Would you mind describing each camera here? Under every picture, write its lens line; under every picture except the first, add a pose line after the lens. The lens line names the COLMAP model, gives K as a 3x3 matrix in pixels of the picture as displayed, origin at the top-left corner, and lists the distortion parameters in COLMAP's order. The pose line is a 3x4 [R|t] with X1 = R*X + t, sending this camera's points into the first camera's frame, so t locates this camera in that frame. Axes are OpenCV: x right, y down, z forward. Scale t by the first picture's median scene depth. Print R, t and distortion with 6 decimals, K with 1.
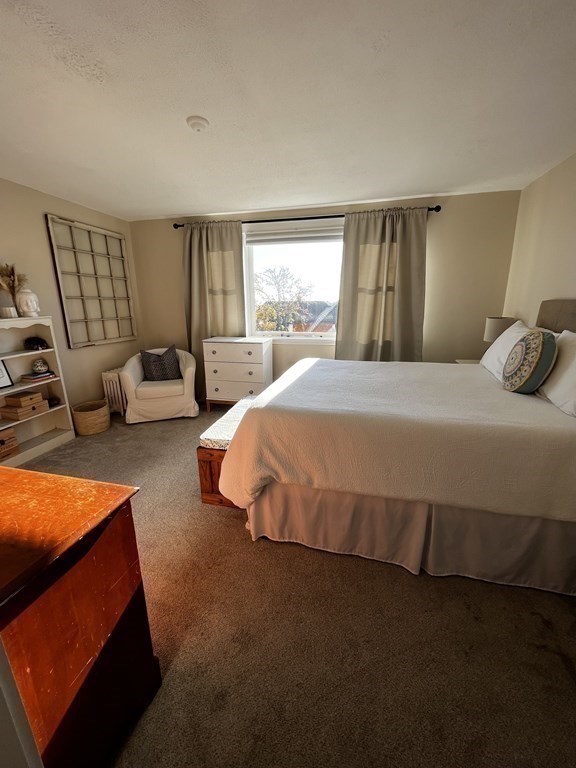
lens RADIAL K [[306.7, 0, 291.2], [0, 306.7, 382.3], [0, 0, 1]] dist [-0.007460, -0.000544]
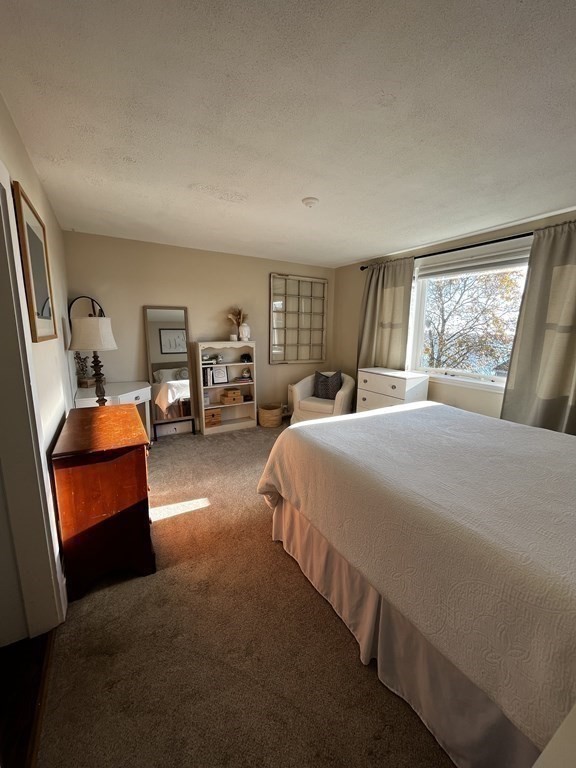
lens RADIAL K [[306.7, 0, 287.7], [0, 306.7, 383.3], [0, 0, 1]] dist [-0.007460, -0.000544]
pose [[0.692027, 0.144976, -0.707164, 0.335489], [-0.201773, 0.979427, 0.003339, -0.042410], [0.693099, 0.140376, 0.707042, 0.065353]]
